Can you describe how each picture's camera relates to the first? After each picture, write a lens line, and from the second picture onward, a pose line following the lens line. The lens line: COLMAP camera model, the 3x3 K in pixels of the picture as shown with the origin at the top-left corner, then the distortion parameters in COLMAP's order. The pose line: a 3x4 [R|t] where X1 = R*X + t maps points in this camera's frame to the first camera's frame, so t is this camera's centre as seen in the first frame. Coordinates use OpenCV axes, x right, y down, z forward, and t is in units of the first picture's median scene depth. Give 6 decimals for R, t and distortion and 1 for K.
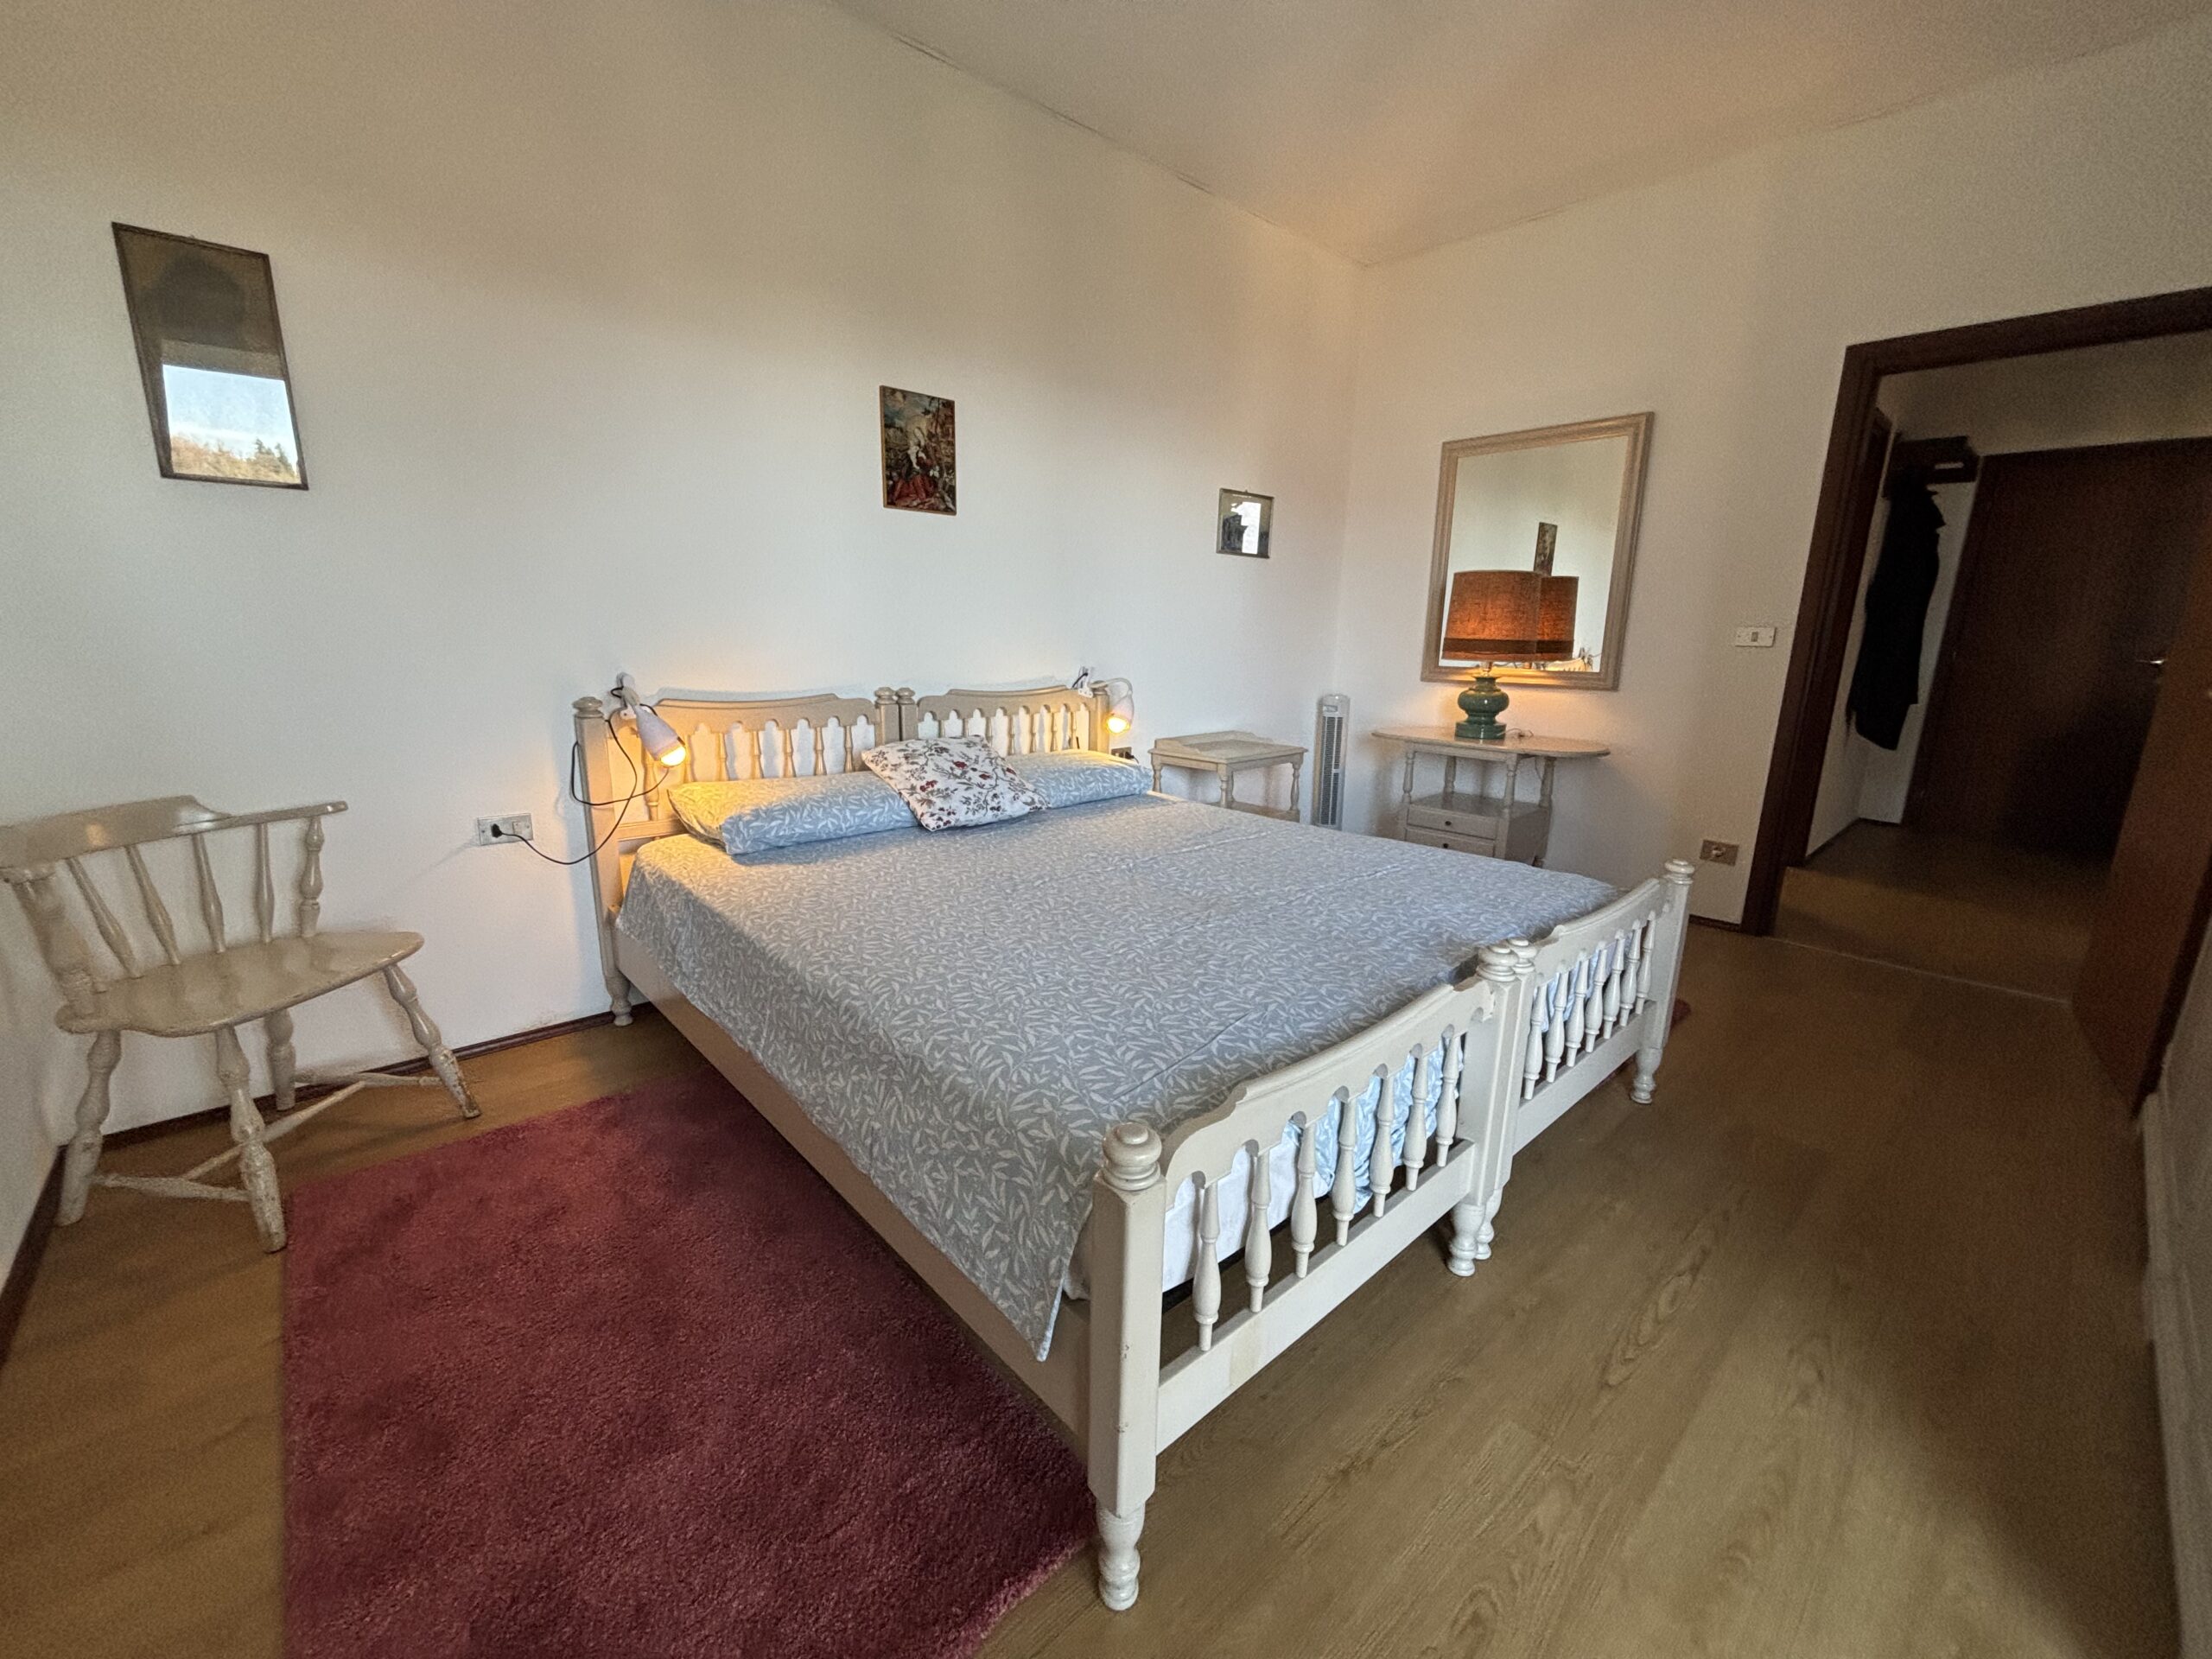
lens RADIAL K [[884.2, 0, 1103.2], [0, 884.2, 834.1], [0, 0, 1]] dist [0.000482, -0.000846]
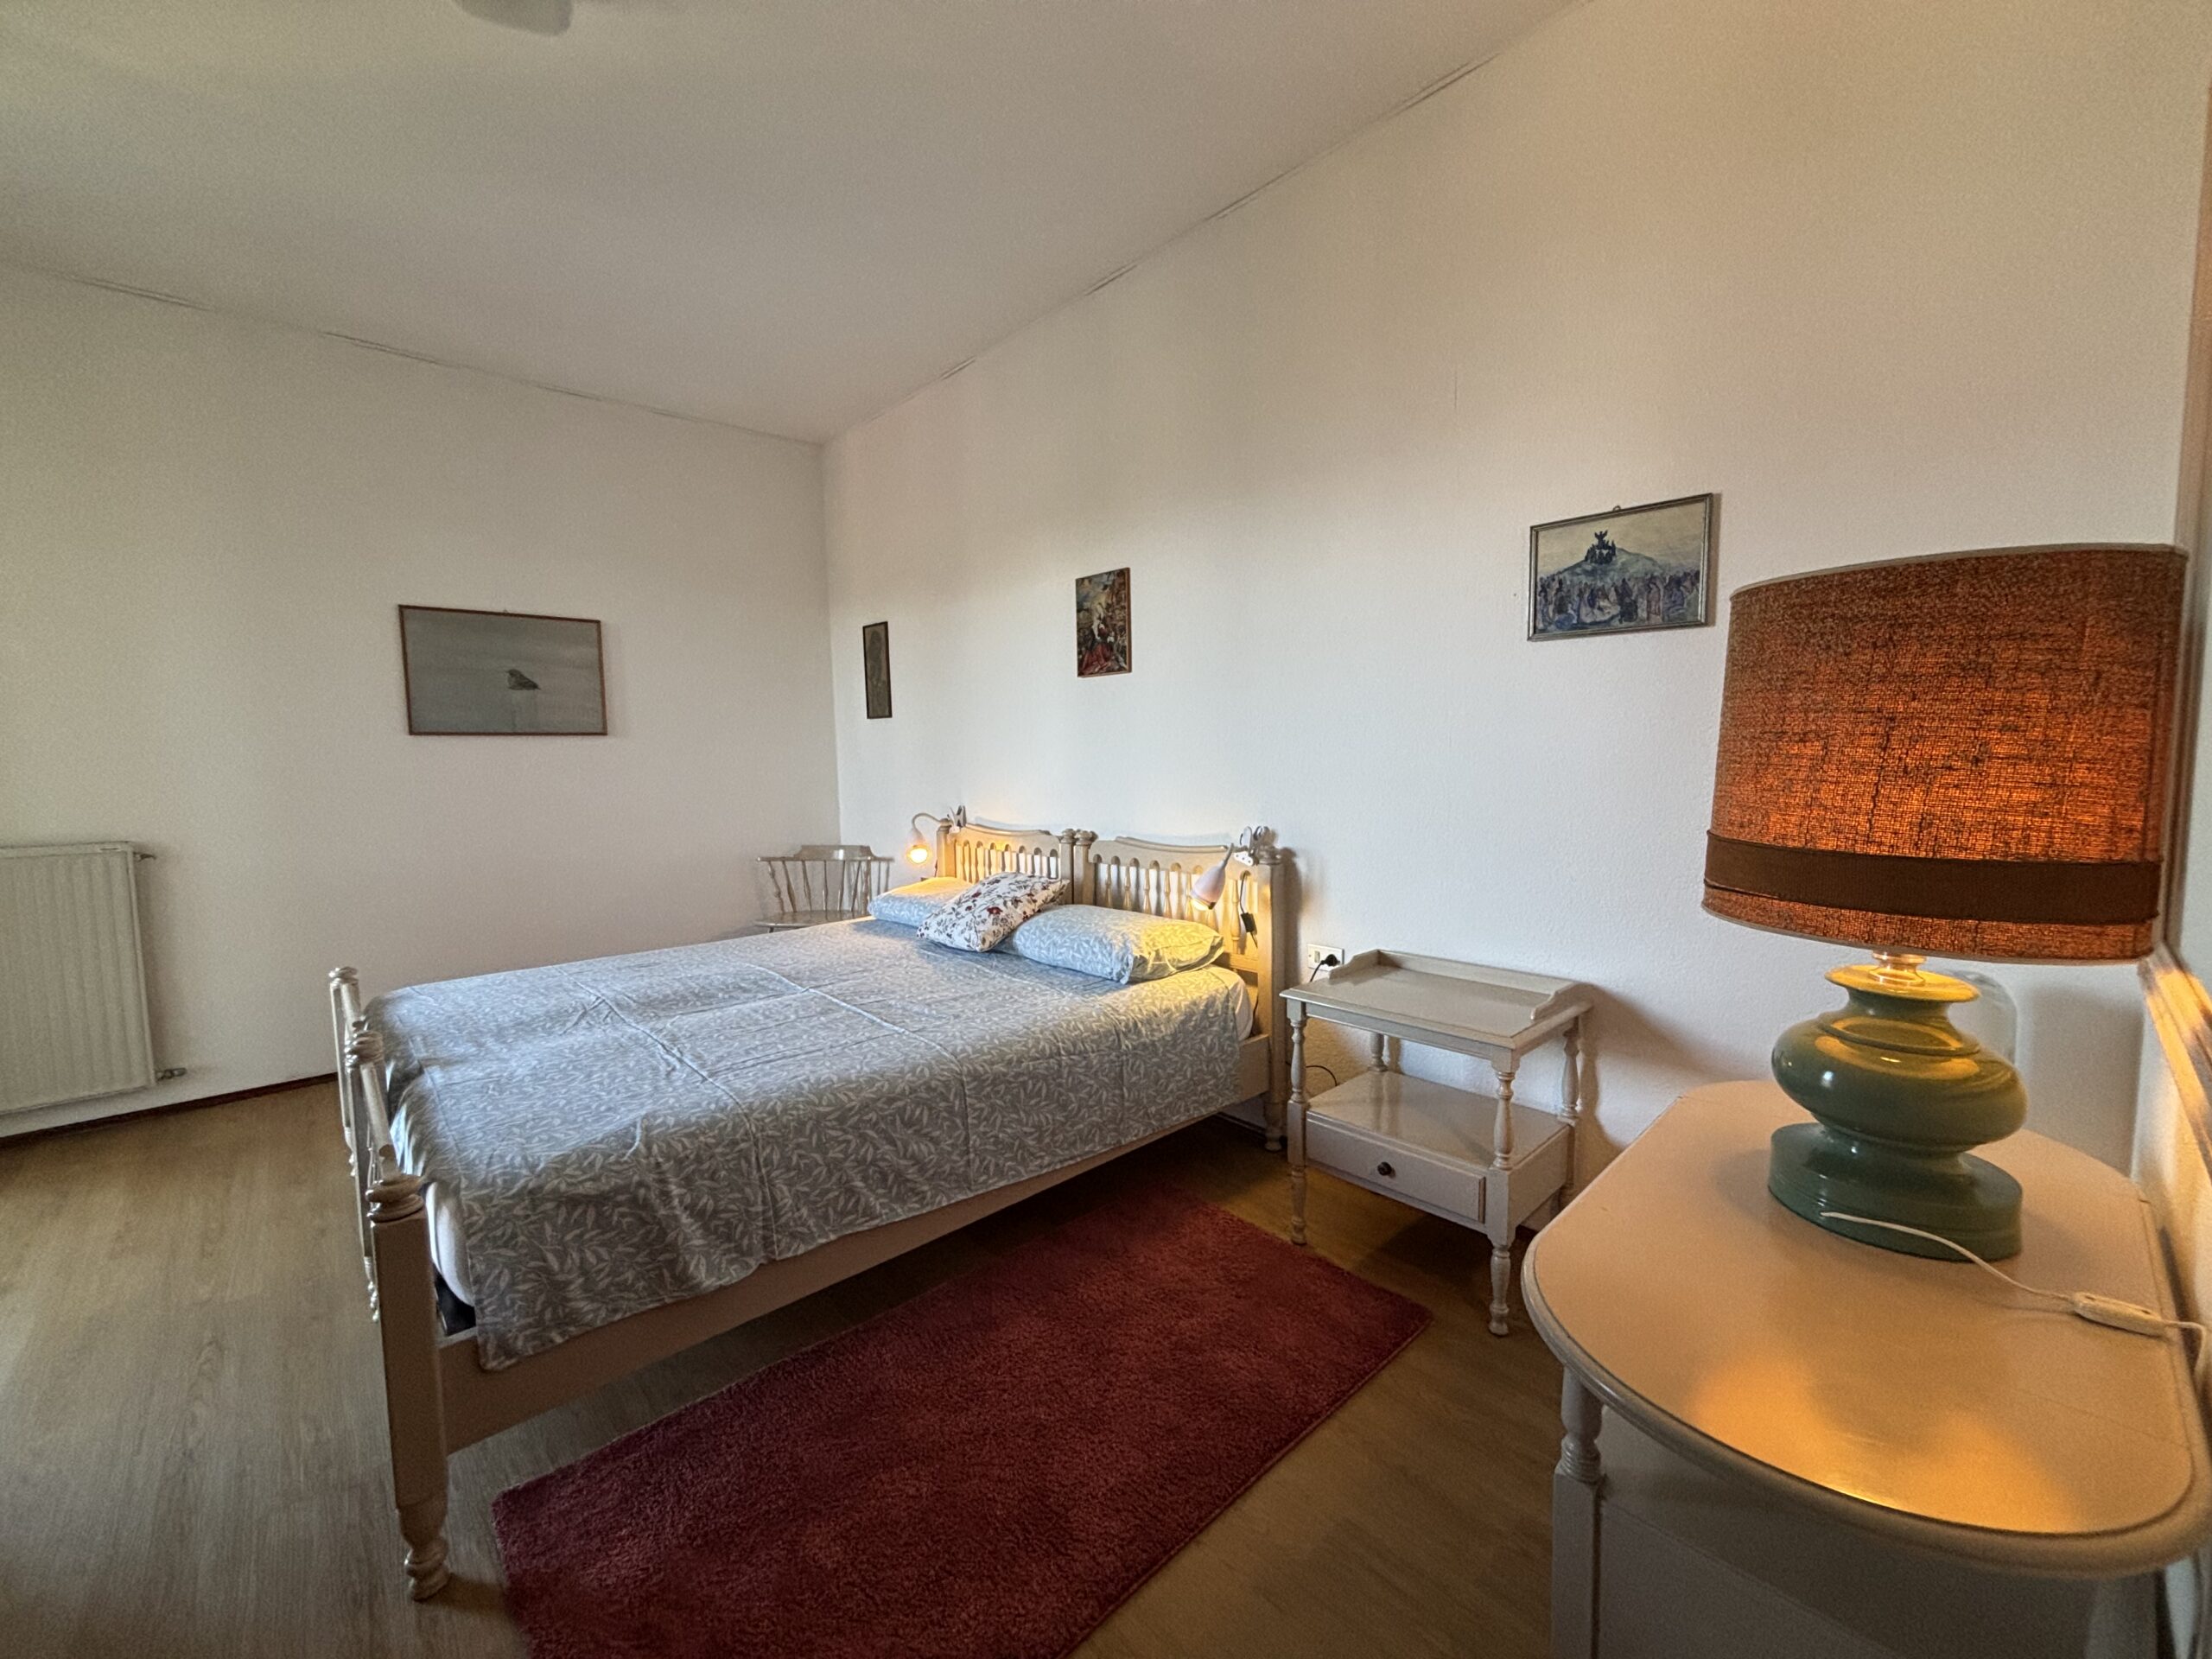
lens RADIAL K [[884.2, 0, 1108.7], [0, 884.2, 835.9], [0, 0, 1]] dist [0.000482, -0.000846]
pose [[0.011832, 0.072579, -0.997292, 0.906495], [-0.232907, 0.970130, 0.067839, -0.252366], [0.972427, 0.231474, 0.028382, 1.036440]]
